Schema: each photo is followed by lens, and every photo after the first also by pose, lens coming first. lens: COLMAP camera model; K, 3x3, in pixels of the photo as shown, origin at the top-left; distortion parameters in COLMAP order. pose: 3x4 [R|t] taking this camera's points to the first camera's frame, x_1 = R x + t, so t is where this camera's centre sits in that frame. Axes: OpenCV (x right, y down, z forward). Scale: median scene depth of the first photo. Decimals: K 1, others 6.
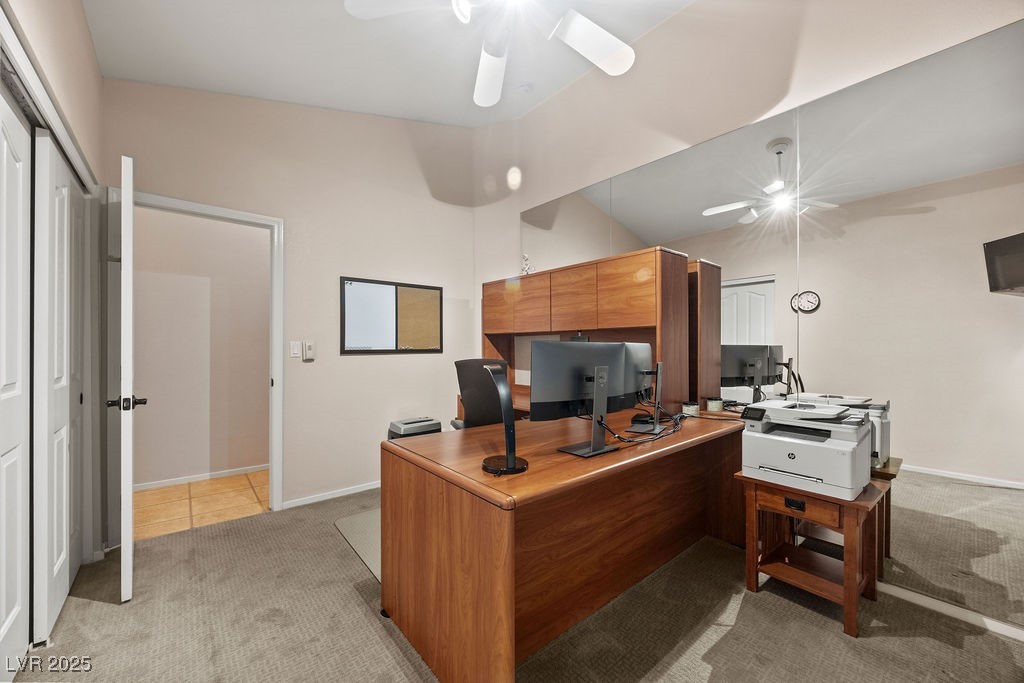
lens RADIAL K [[396.0, 0, 512.7], [0, 396.0, 344.9], [0, 0, 1]] dist [0.000671, 0.000745]
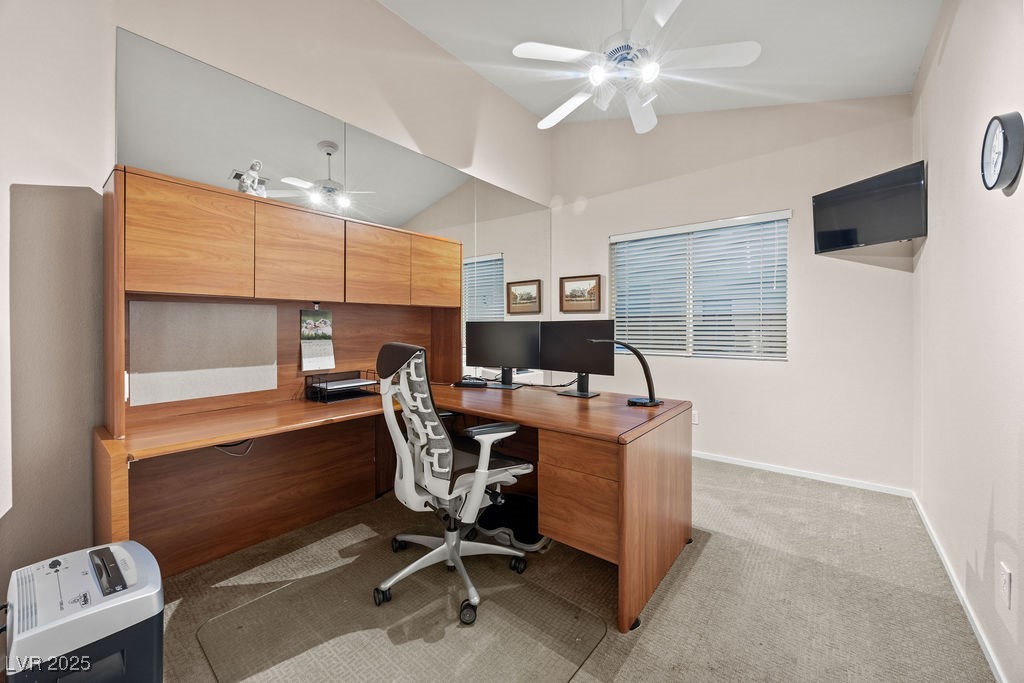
lens RADIAL K [[396.0, 0, 514.8], [0, 396.0, 332.3], [0, 0, 1]] dist [0.000671, 0.000745]
pose [[-0.201147, -0.017165, 0.979411, -0.722895], [-0.005117, 0.999851, 0.016473, 0.006859], [-0.979548, -0.001698, -0.201205, 0.913866]]
